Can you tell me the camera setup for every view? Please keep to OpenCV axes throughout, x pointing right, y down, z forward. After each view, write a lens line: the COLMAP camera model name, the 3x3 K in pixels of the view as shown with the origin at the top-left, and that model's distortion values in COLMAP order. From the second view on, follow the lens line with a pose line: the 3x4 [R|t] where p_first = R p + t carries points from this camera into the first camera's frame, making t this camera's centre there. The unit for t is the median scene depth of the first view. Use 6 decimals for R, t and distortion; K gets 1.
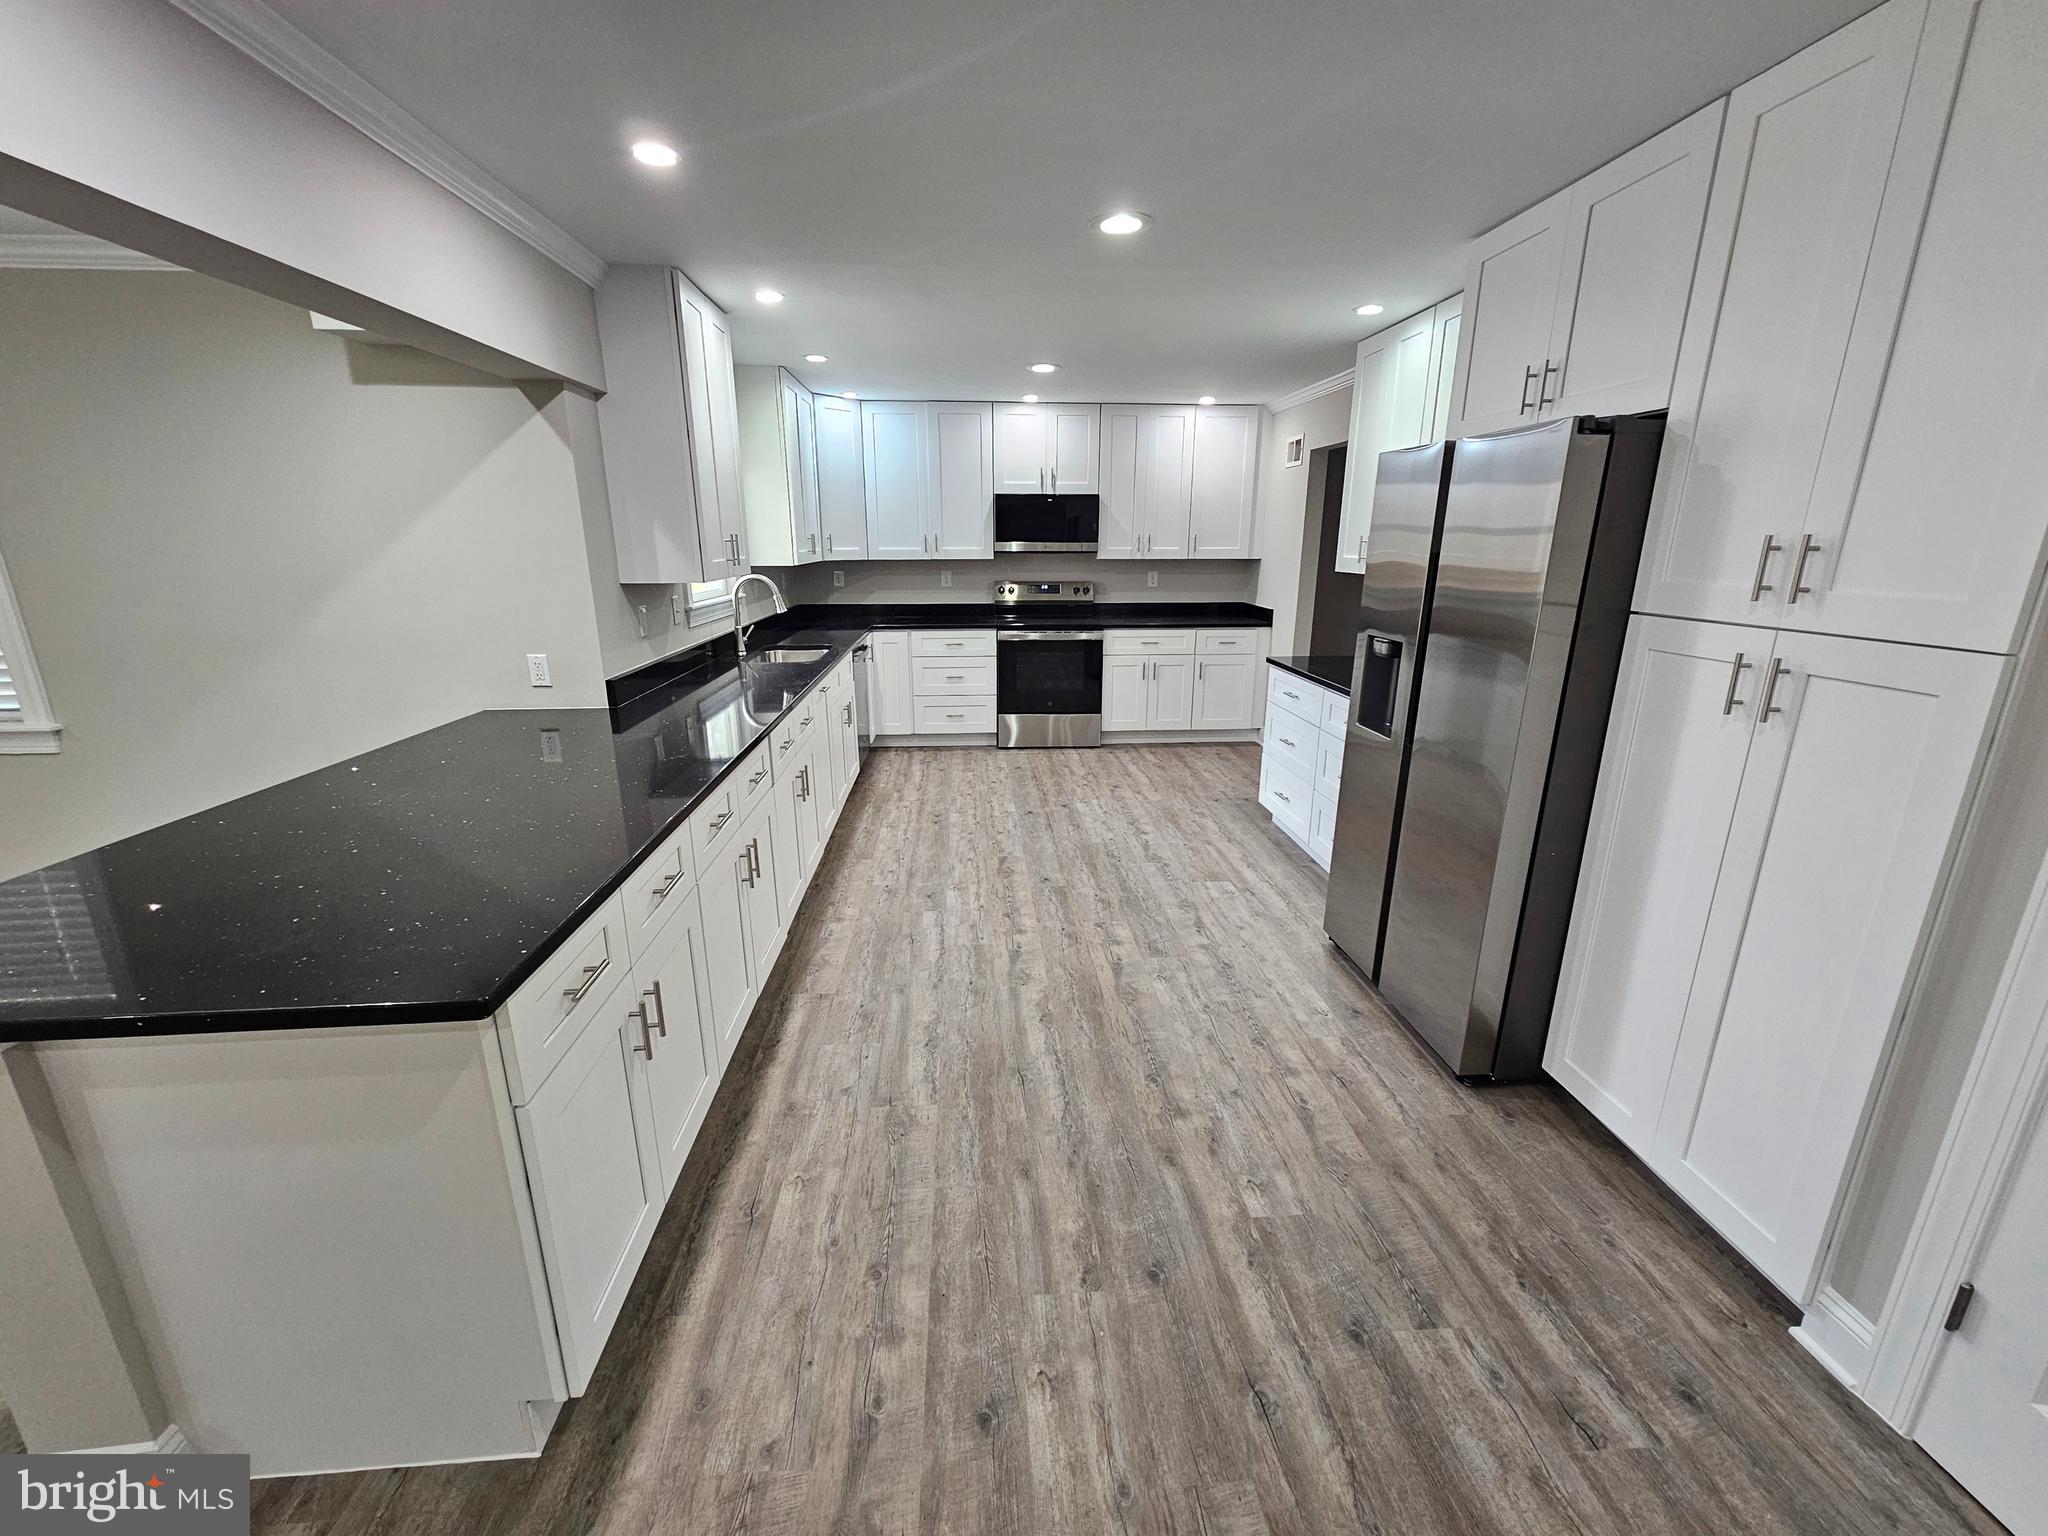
lens RADIAL K [[829.6, 0, 1025.8], [0, 829.6, 772.2], [0, 0, 1]] dist [0.001233, 0.000618]
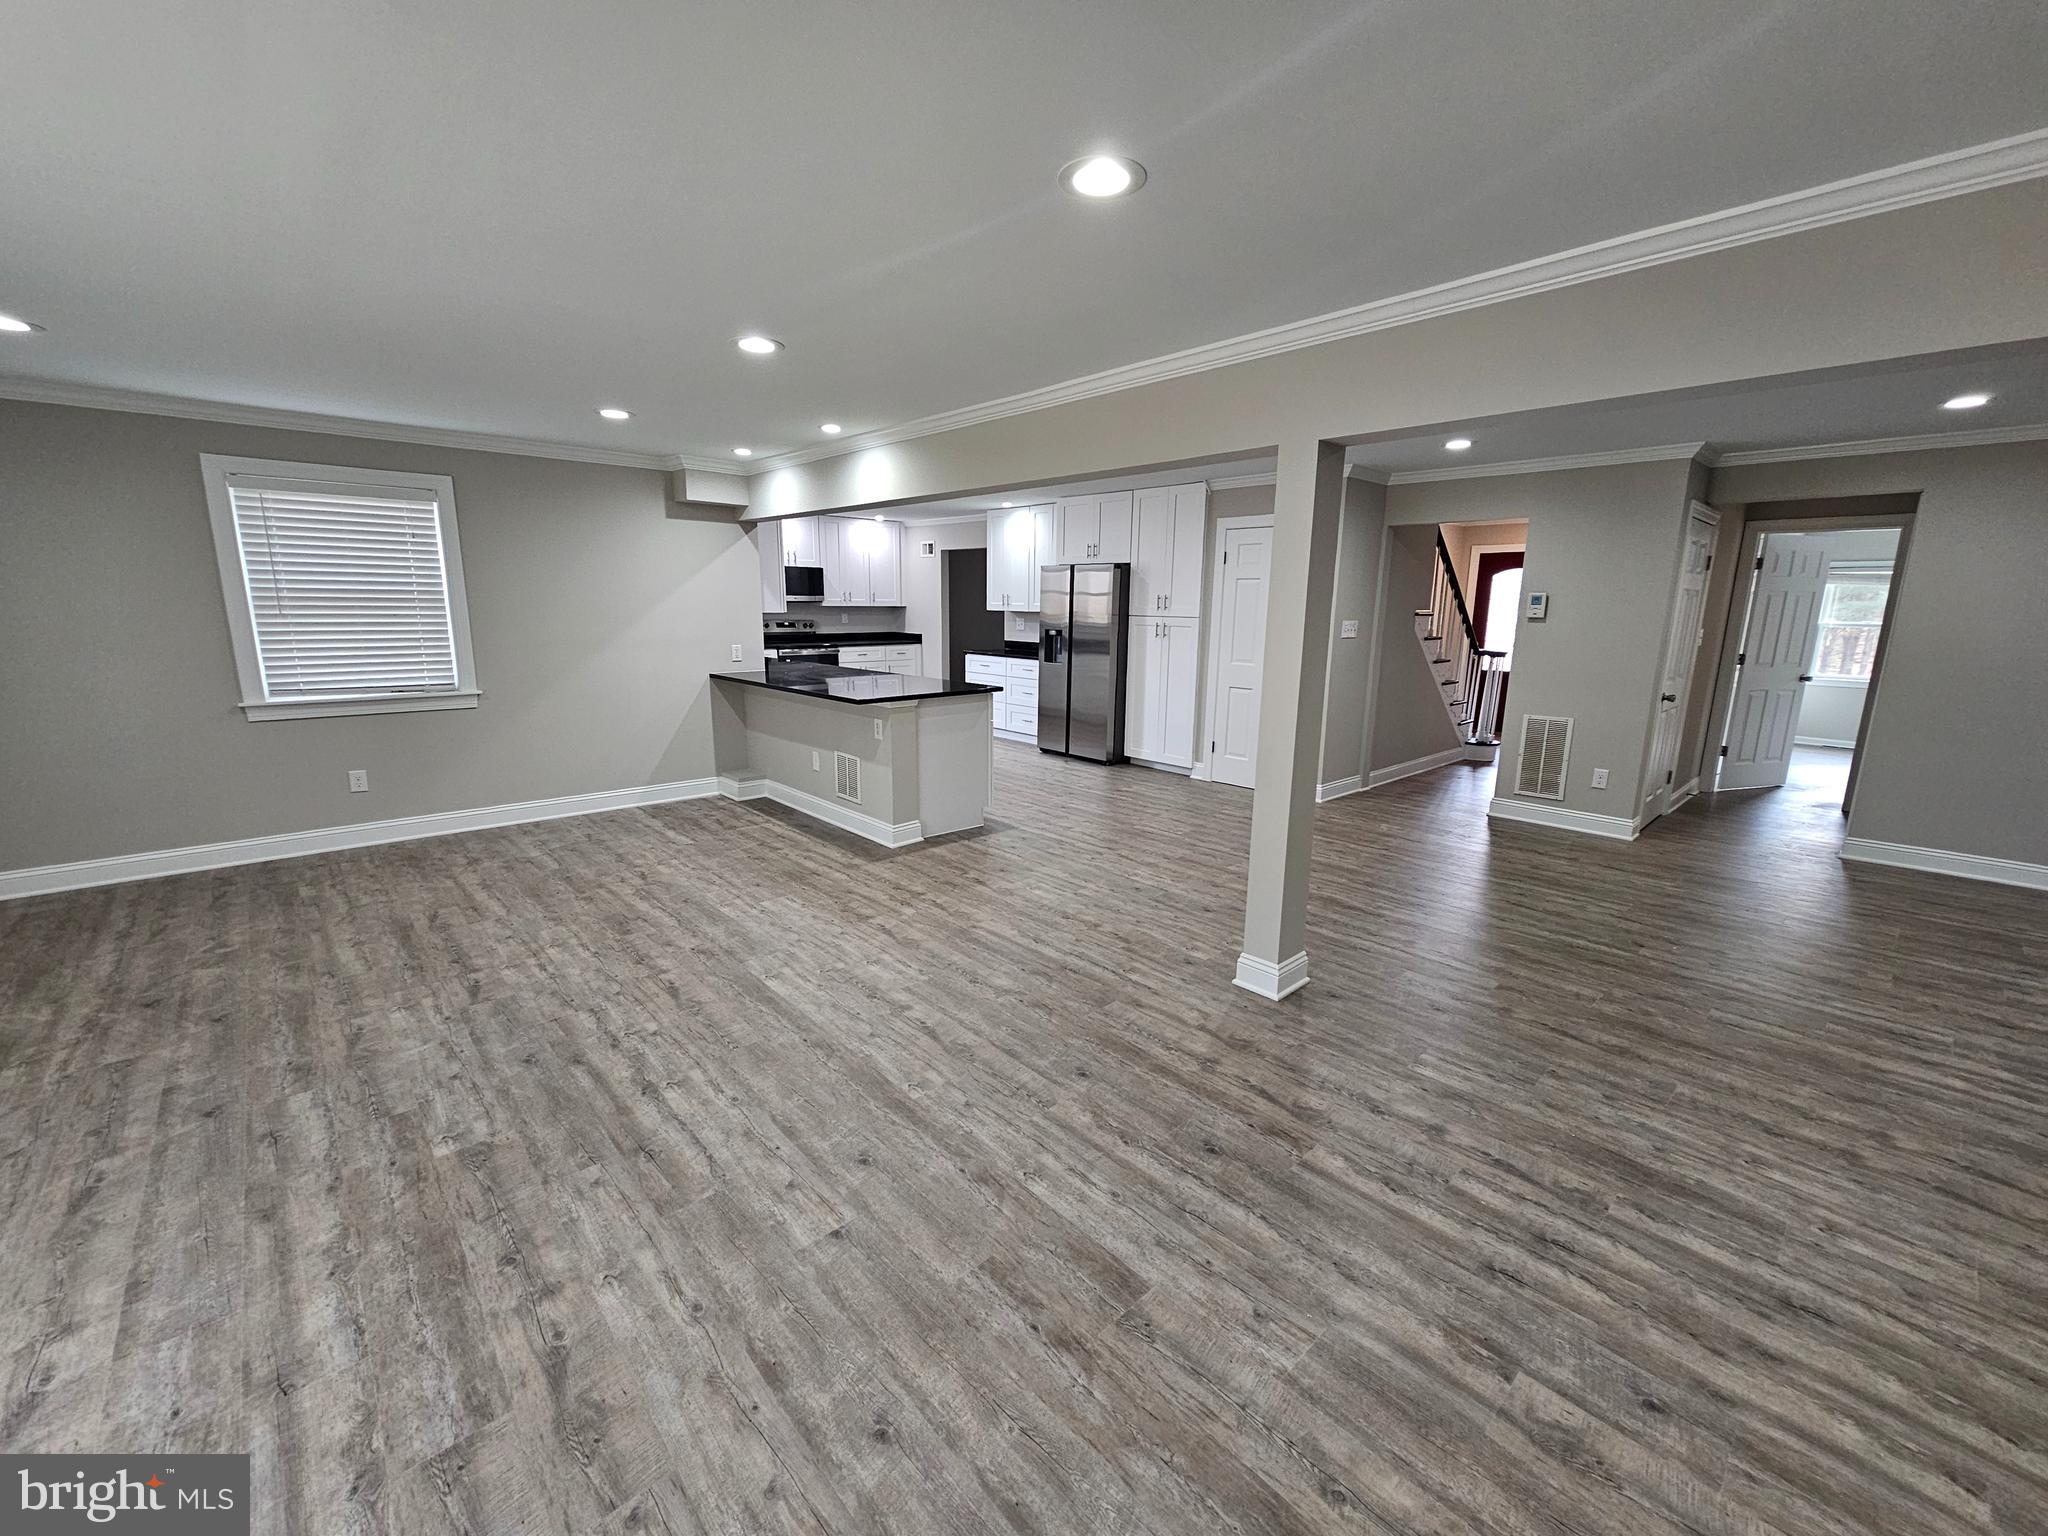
lens RADIAL K [[829.6, 0, 1024.4], [0, 829.6, 770.6], [0, 0, 1]] dist [0.001233, 0.000618]
pose [[0.785729, -0.117652, 0.607280, -2.009636], [0.158114, 0.987331, -0.013293, 0.476035], [-0.598022, 0.106465, 0.794377, -1.618712]]
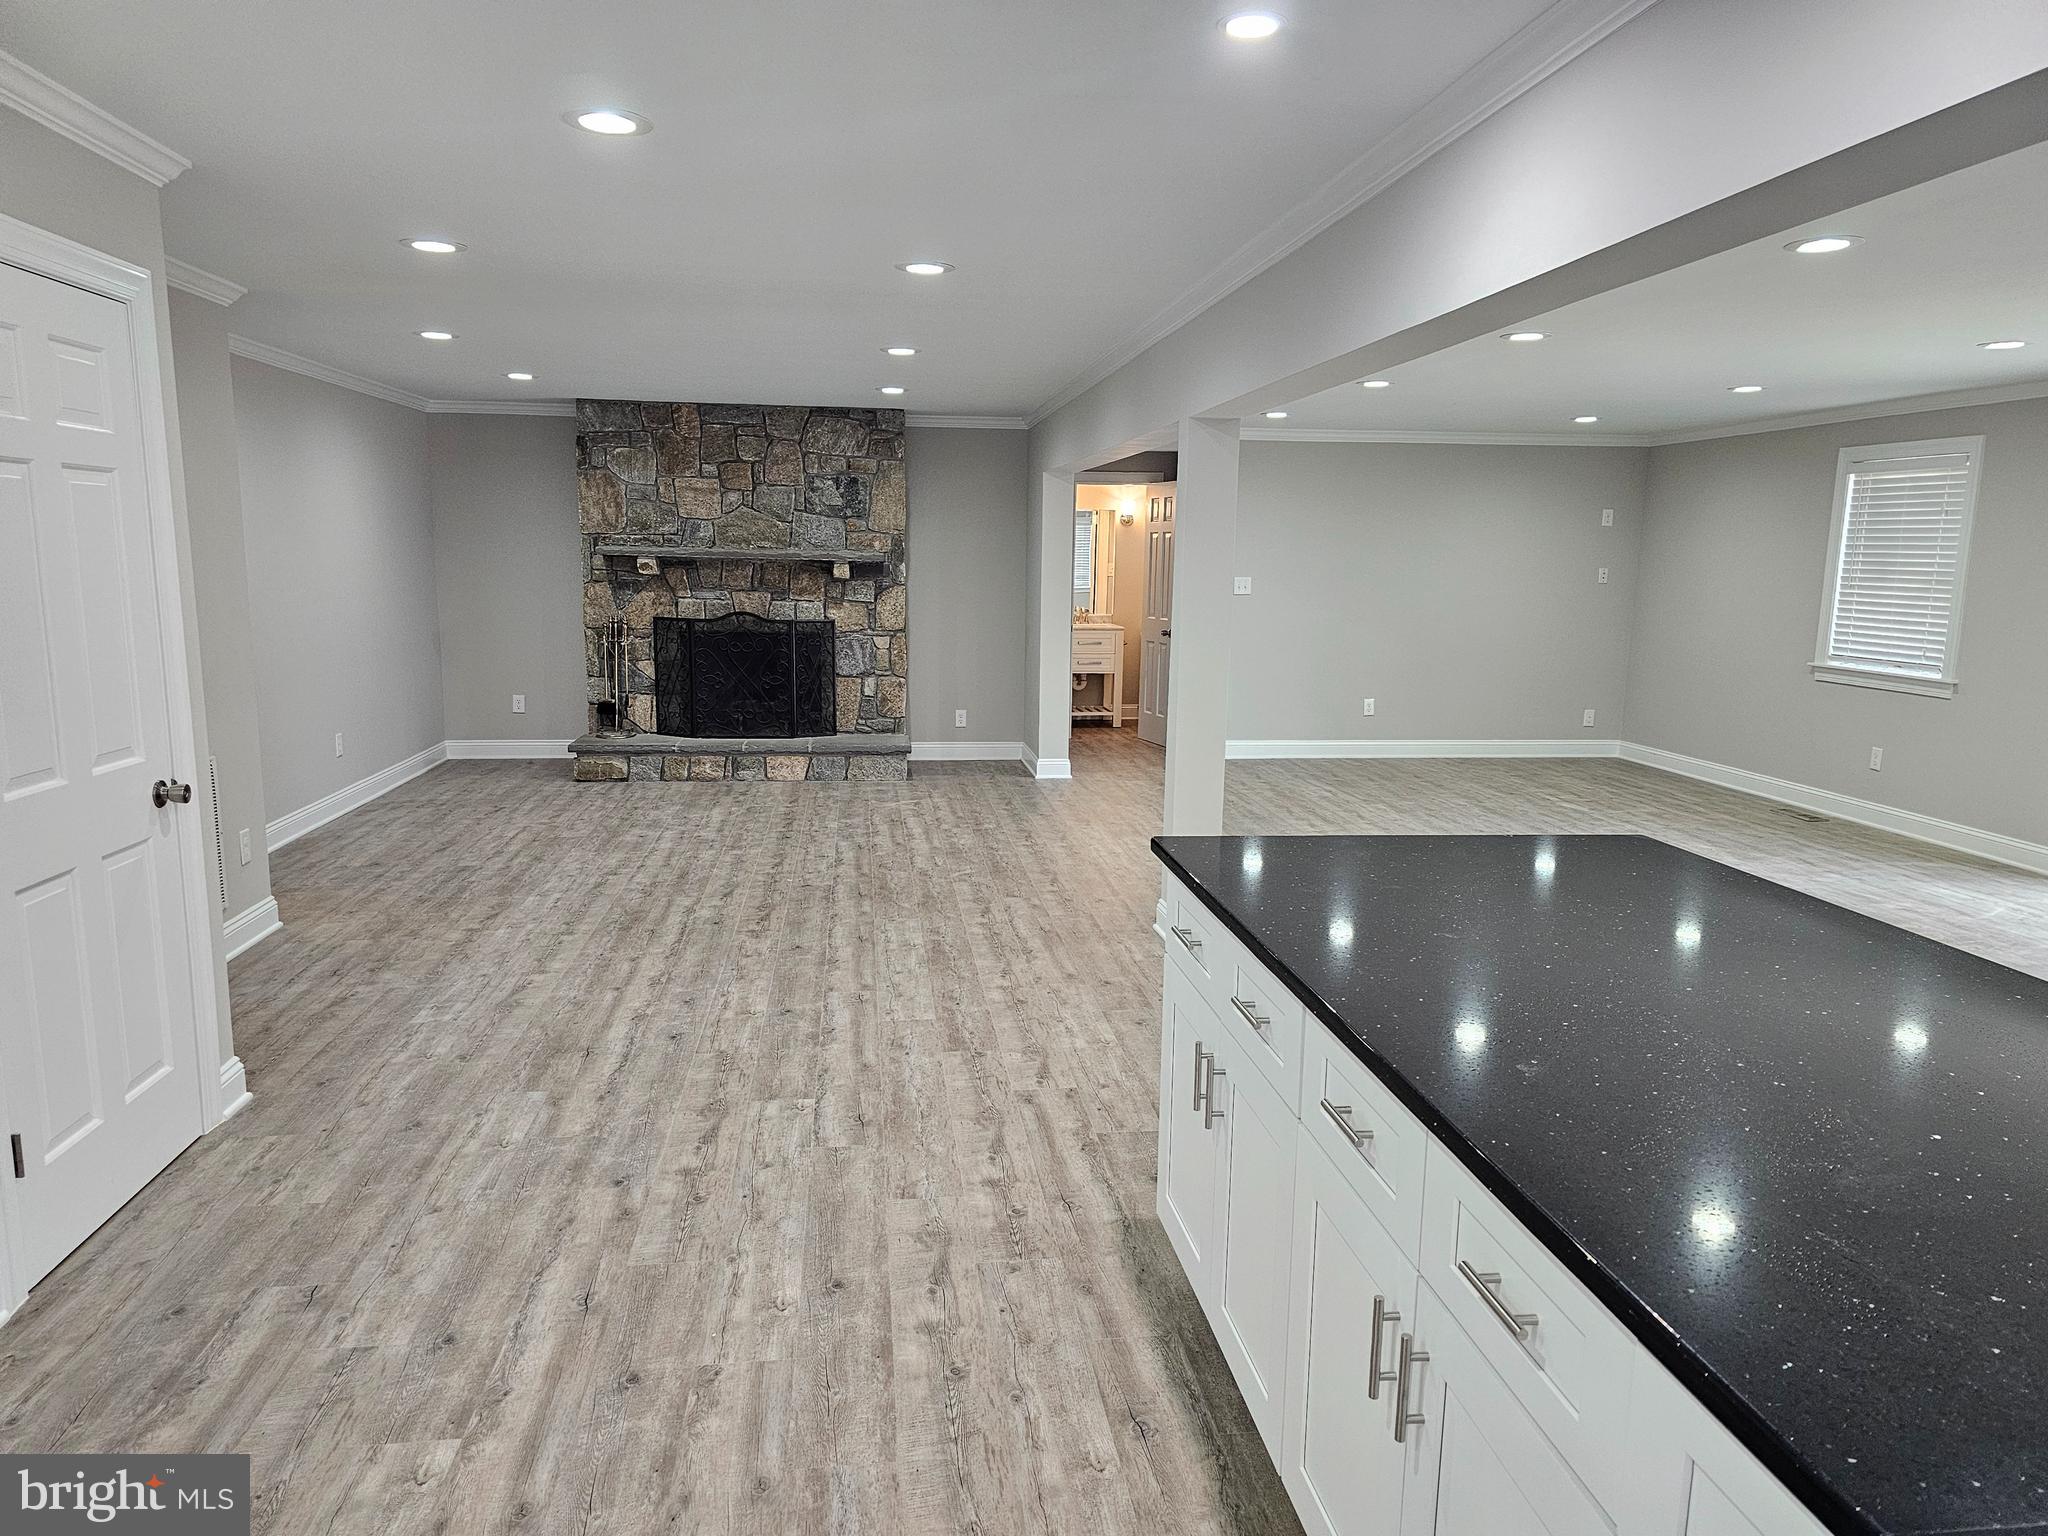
lens RADIAL K [[1351.8, 0, 1026.2], [0, 1351.8, 774.3], [0, 0, 1]] dist [0.027669, -0.001688]
pose [[-0.998588, -0.006541, -0.052709, -0.158254], [-0.028257, 0.905722, 0.422928, -0.516645], [0.044973, 0.423821, -0.904629, 1.845824]]
